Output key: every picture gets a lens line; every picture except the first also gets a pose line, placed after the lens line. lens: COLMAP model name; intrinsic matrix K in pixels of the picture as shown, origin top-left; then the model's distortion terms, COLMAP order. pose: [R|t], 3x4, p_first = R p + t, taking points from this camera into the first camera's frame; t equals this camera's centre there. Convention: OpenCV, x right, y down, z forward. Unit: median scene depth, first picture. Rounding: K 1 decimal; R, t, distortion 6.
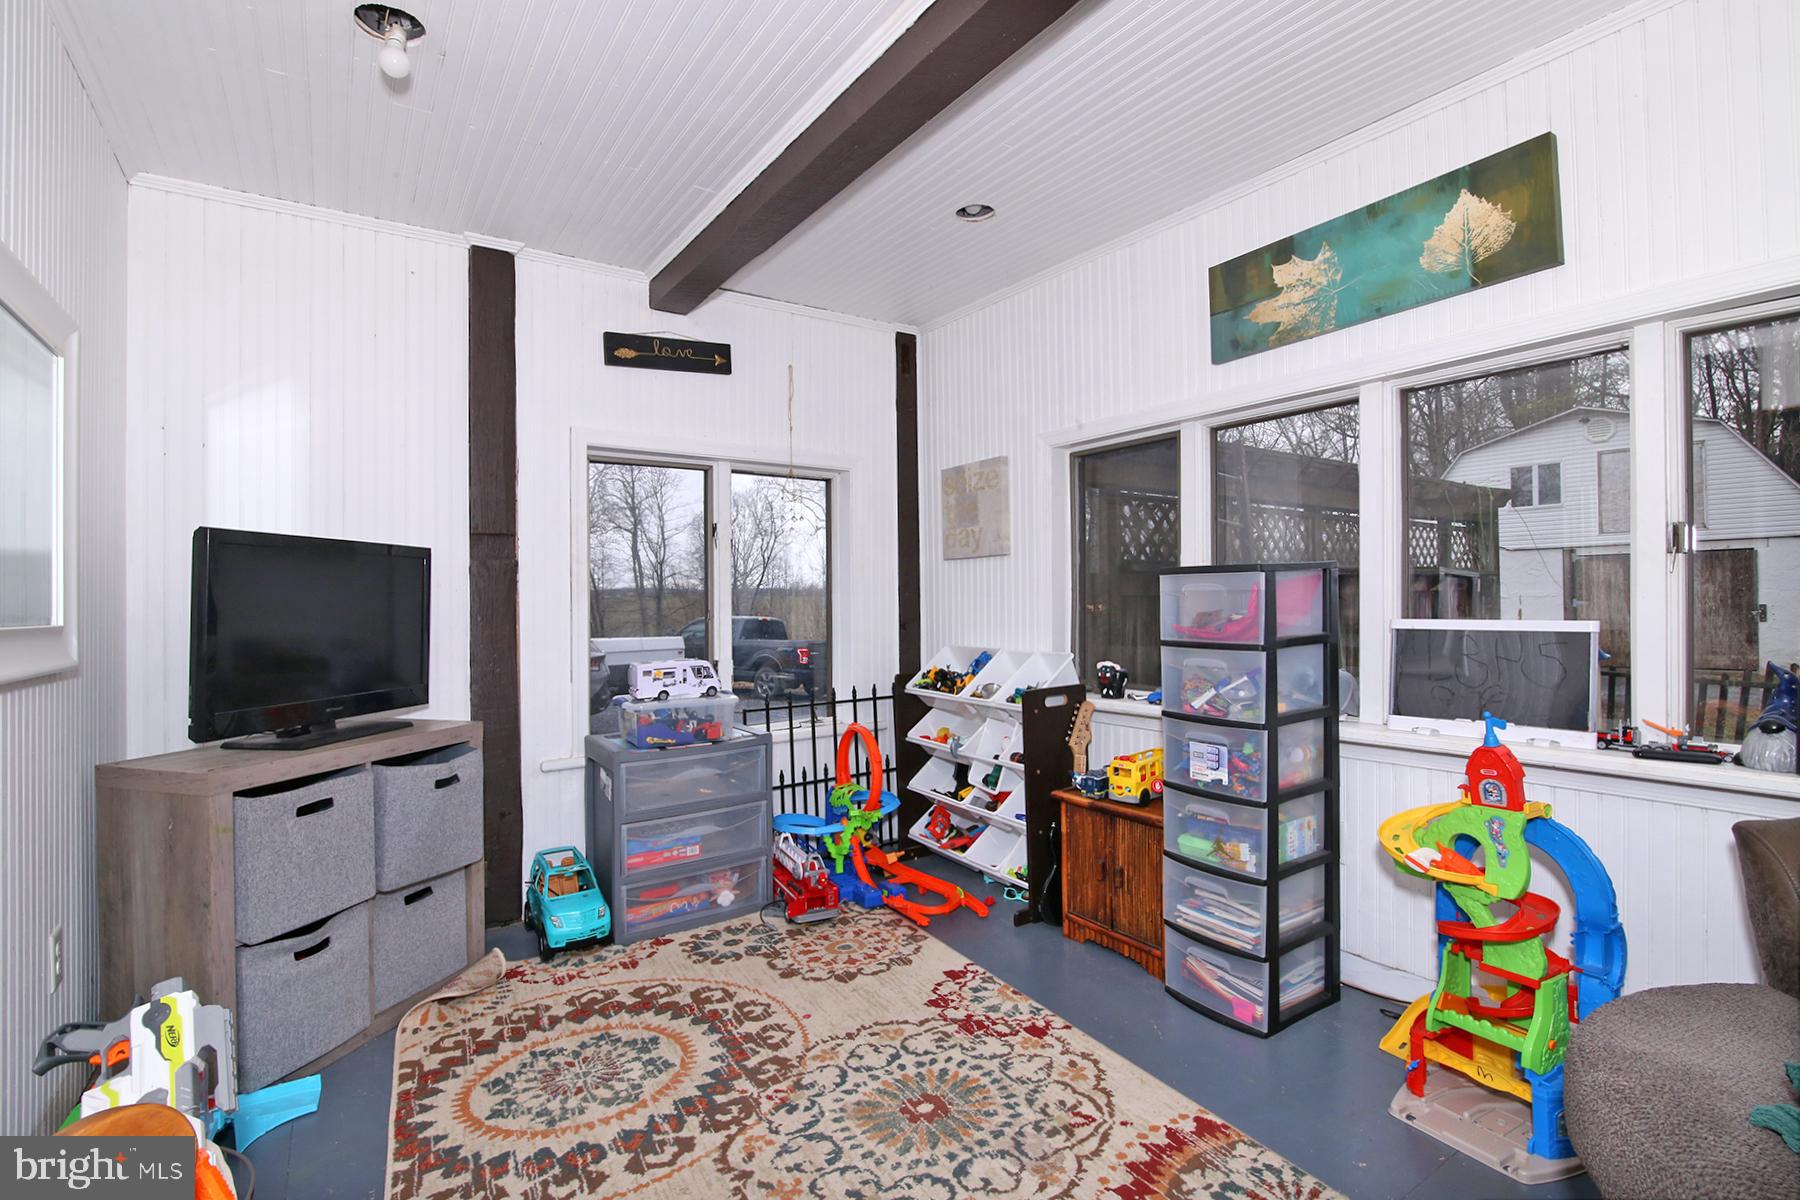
lens RADIAL K [[831.6, 0, 900.0], [0, 831.6, 600.0], [0, 0, 1]] dist [-0.002989, -0.000564]
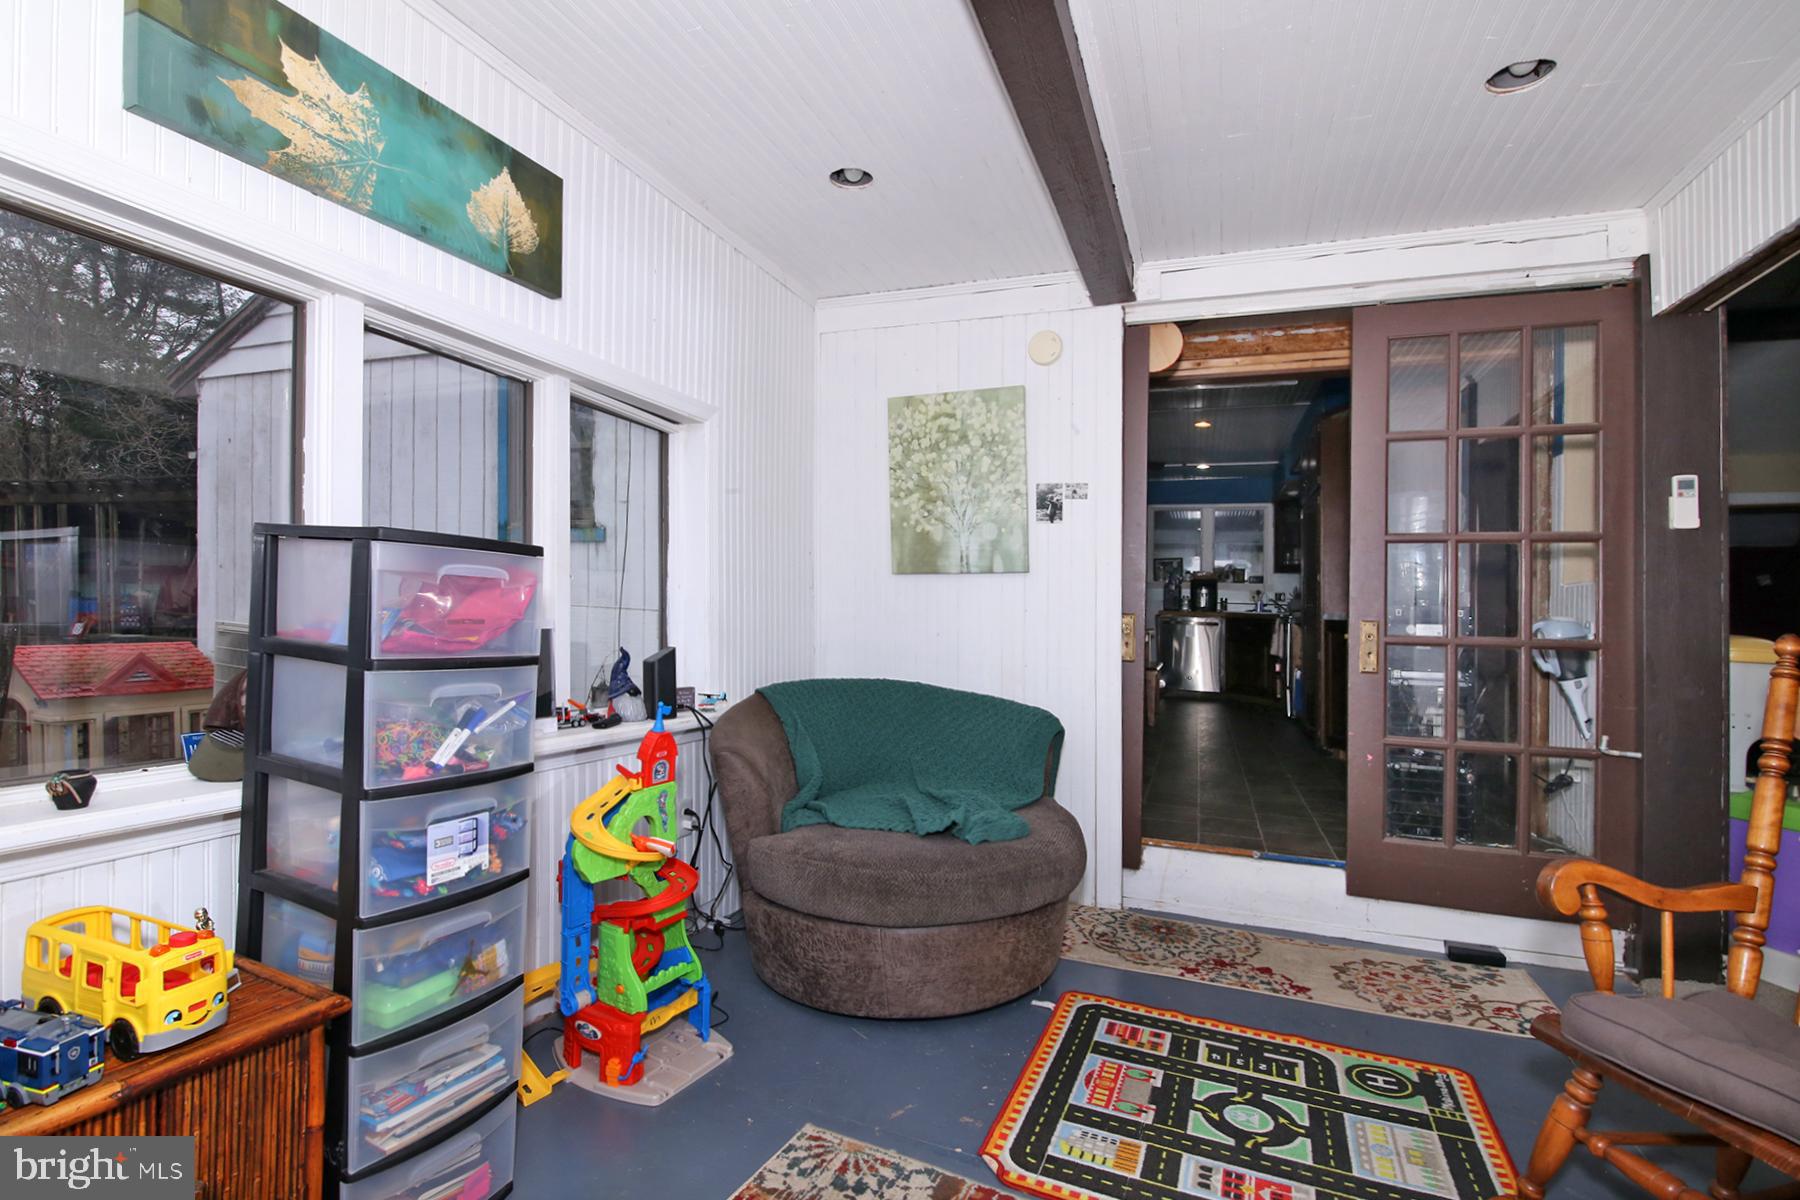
lens RADIAL K [[871.8, 0, 863.5], [0, 871.8, 629.9], [0, 0, 1]] dist [-0.001900, -0.000690]
pose [[-0.538817, -0.007037, 0.842394, -0.375854], [-0.013871, 0.999904, -0.000519, 0.026490], [-0.842309, -0.011964, -0.538862, 1.161018]]
